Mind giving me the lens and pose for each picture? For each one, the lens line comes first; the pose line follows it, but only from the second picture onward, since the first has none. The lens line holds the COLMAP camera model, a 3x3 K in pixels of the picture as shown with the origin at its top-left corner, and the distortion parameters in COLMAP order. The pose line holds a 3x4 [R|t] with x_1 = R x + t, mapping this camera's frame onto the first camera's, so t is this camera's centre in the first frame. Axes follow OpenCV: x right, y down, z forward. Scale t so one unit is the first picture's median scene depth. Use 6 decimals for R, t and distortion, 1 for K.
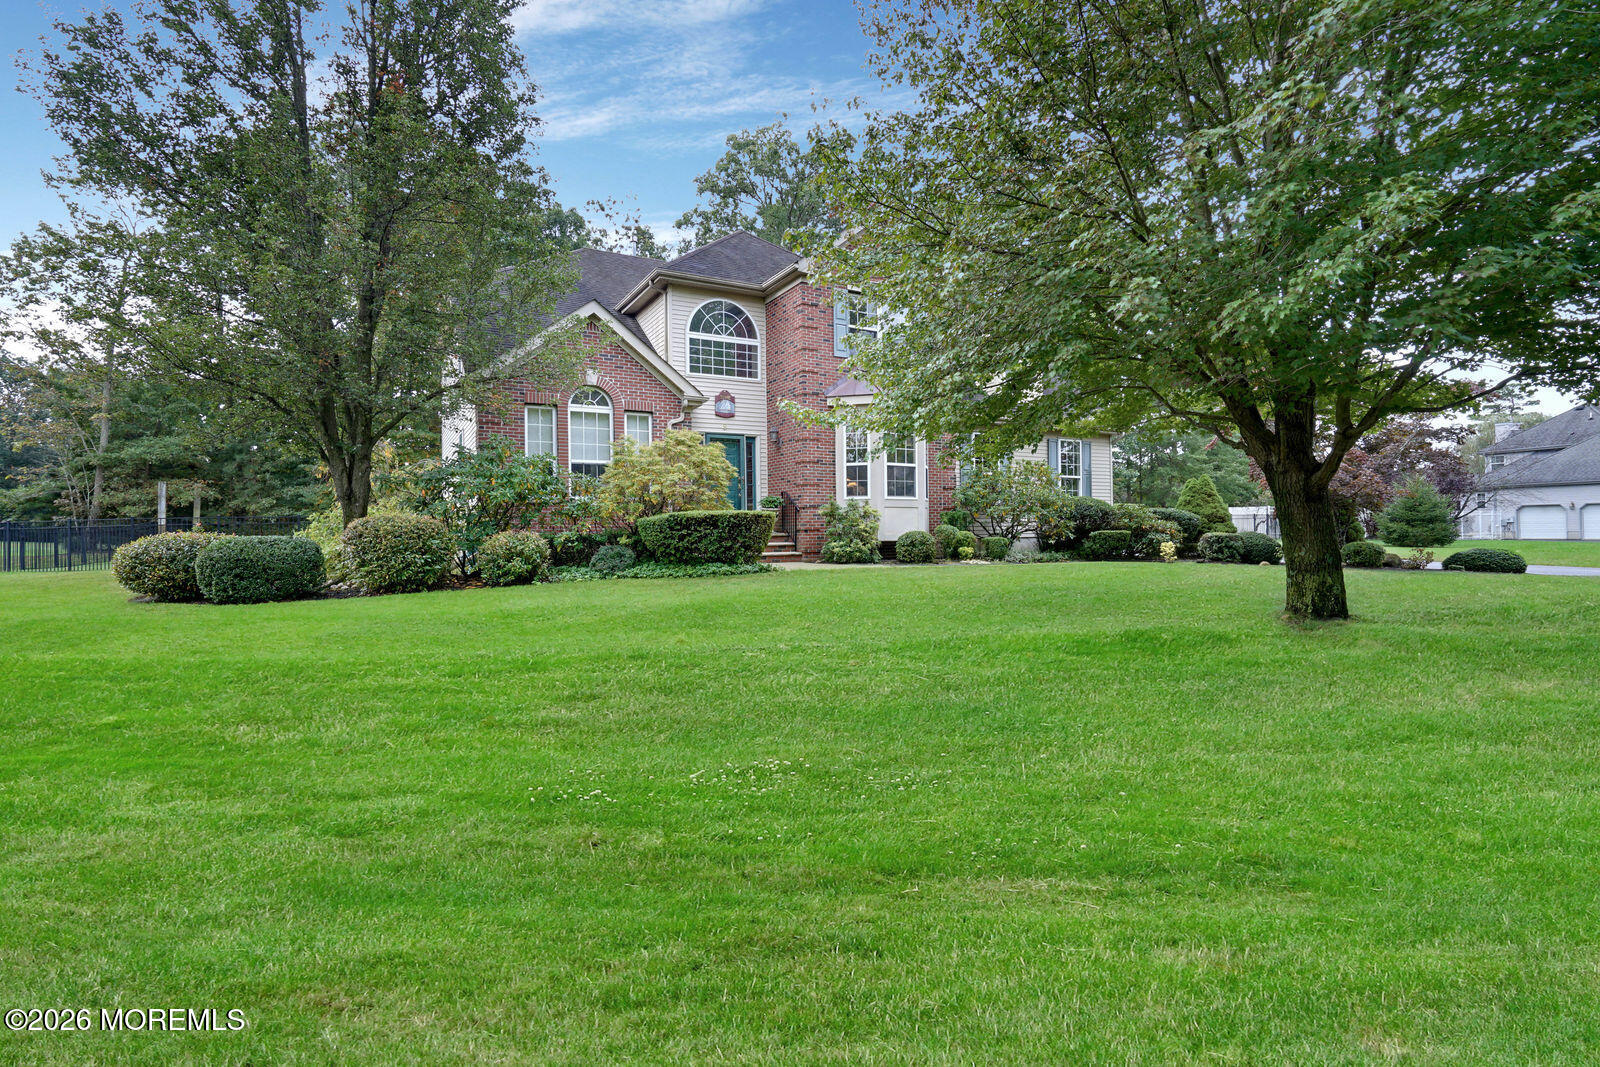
lens RADIAL K [[753.2, 0, 800.0], [0, 753.2, 533.5], [0, 0, 1]] dist [-0.000347, -0.000026]
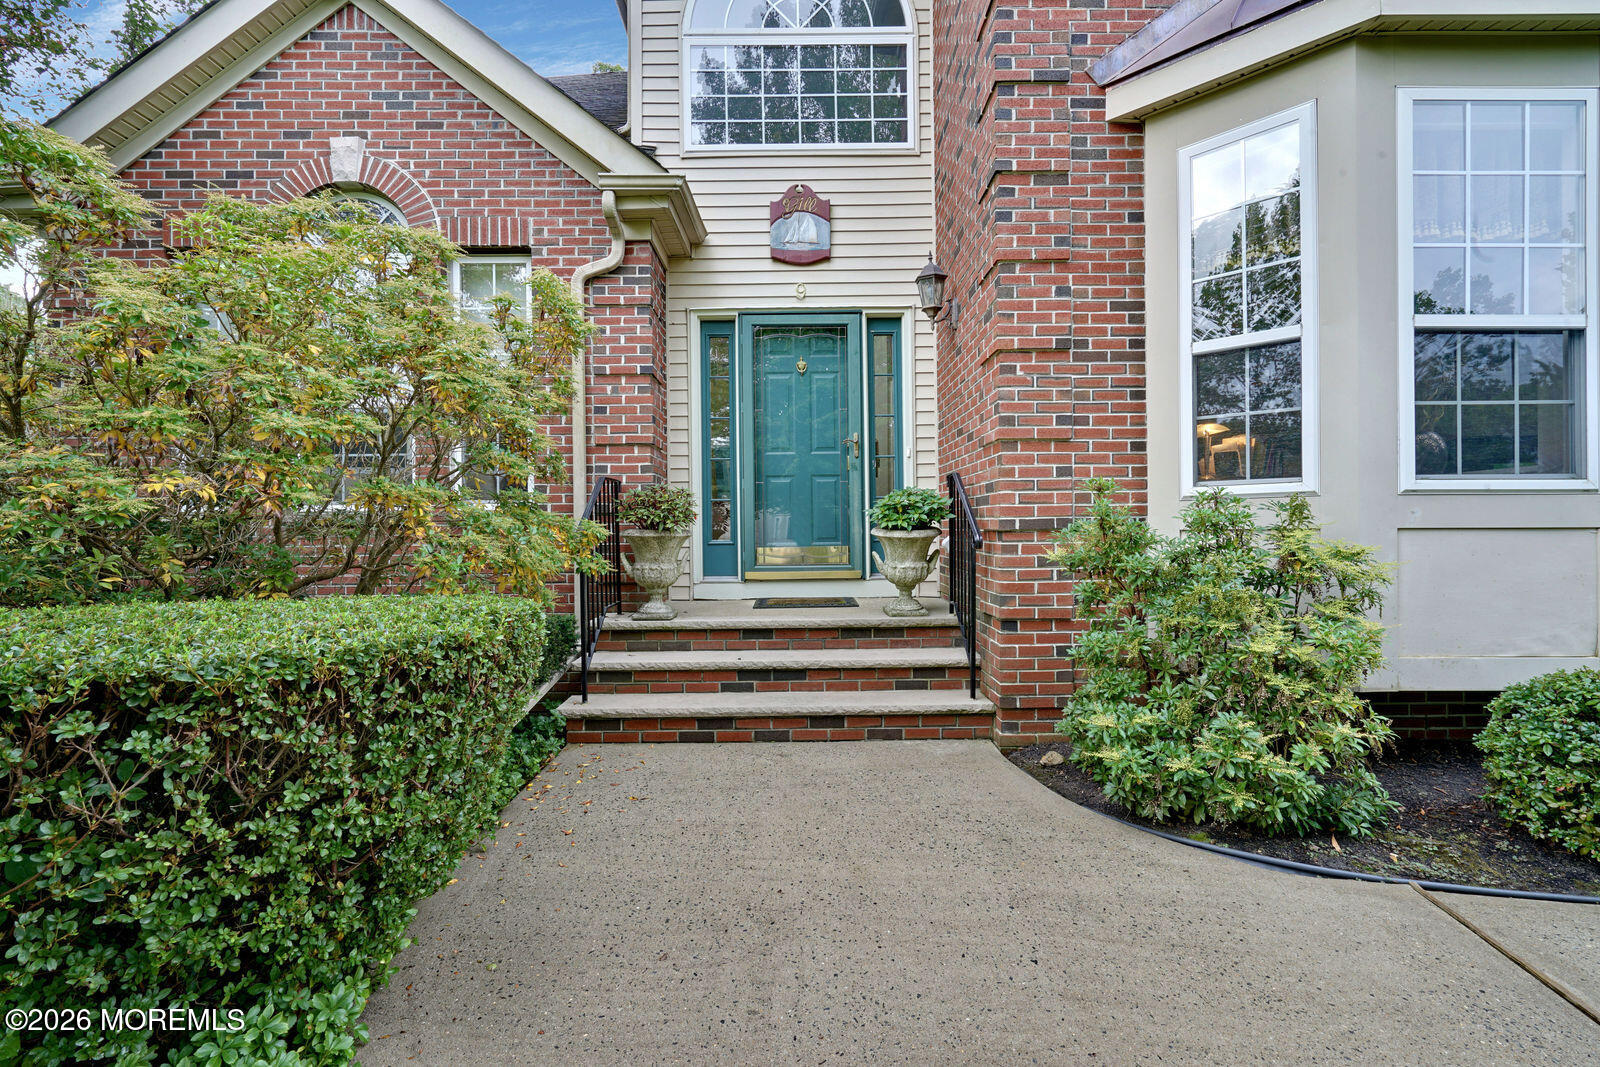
lens RADIAL K [[716.5, 0, 800.0], [0, 716.5, 533.5], [0, 0, 1]] dist [0.000883, -0.000003]
pose [[0.877248, 0.006930, -0.479987, 0.061757], [0.000271, 0.999888, 0.014932, -0.036811], [0.480037, -0.013229, 0.877149, 0.742651]]
